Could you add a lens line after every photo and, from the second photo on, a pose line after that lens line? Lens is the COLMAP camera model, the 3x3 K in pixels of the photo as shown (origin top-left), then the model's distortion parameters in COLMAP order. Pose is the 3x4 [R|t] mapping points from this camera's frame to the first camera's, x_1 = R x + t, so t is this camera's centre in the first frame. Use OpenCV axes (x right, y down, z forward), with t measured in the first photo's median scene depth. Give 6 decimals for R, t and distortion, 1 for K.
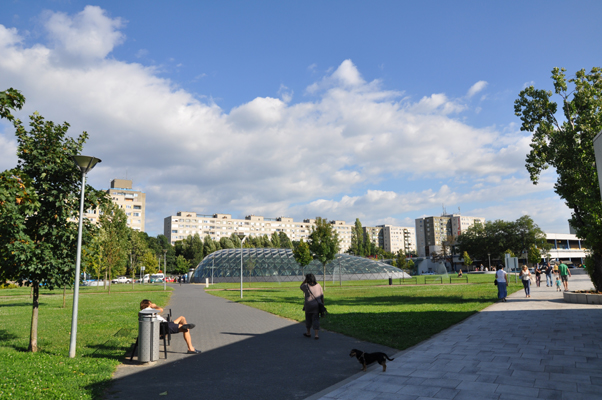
lens RADIAL K [[441.0, 0, 301.2], [0, 441.0, 198.3], [0, 0, 1]] dist [-0.055426, 0.004150]
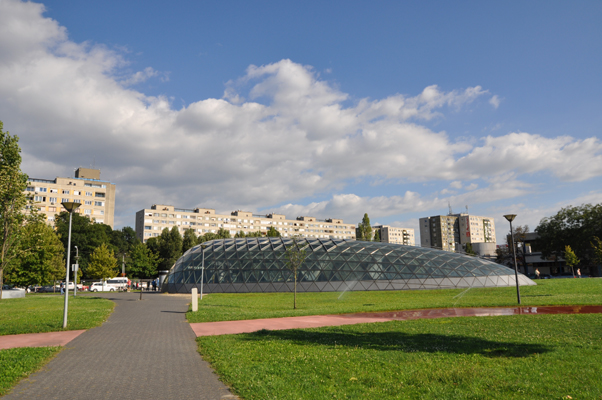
lens RADIAL K [[441.0, 0, 301.8], [0, 441.0, 202.3], [0, 0, 1]] dist [-0.055426, 0.004150]
pose [[0.998811, 0.011663, 0.047339, -0.031724], [-0.011586, 0.999931, -0.001908, 0.023725], [-0.047358, 0.001358, 0.998877, 0.137840]]
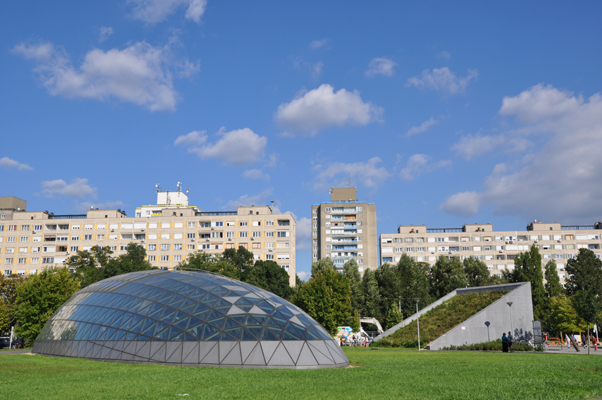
lens RADIAL K [[617.4, 0, 301.0], [0, 617.4, 199.2], [0, 0, 1]] dist [0.008726, 0.000000]
pose [[0.777771, -0.114717, -0.617991, 0.148371], [0.093658, 0.993379, -0.066527, 0.036481], [0.621531, -0.006138, 0.783365, 0.240426]]
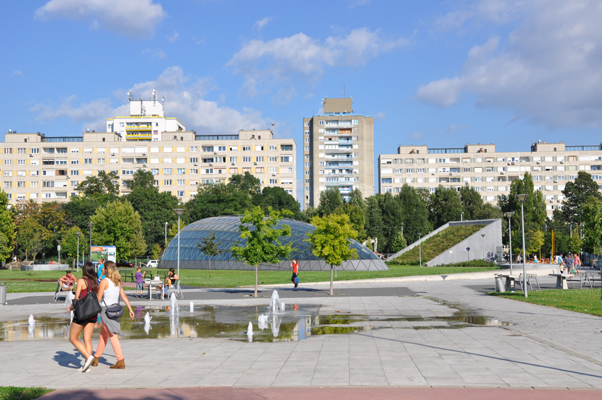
lens RADIAL K [[803.8, 0, 300.4], [0, 803.8, 200.8], [0, 0, 1]] dist [0.062209, 0.000000]
pose [[0.805008, -0.023246, -0.592808, 0.247103], [0.090284, 0.992394, 0.083687, 0.001101], [0.586354, -0.120889, 0.800984, 0.053346]]
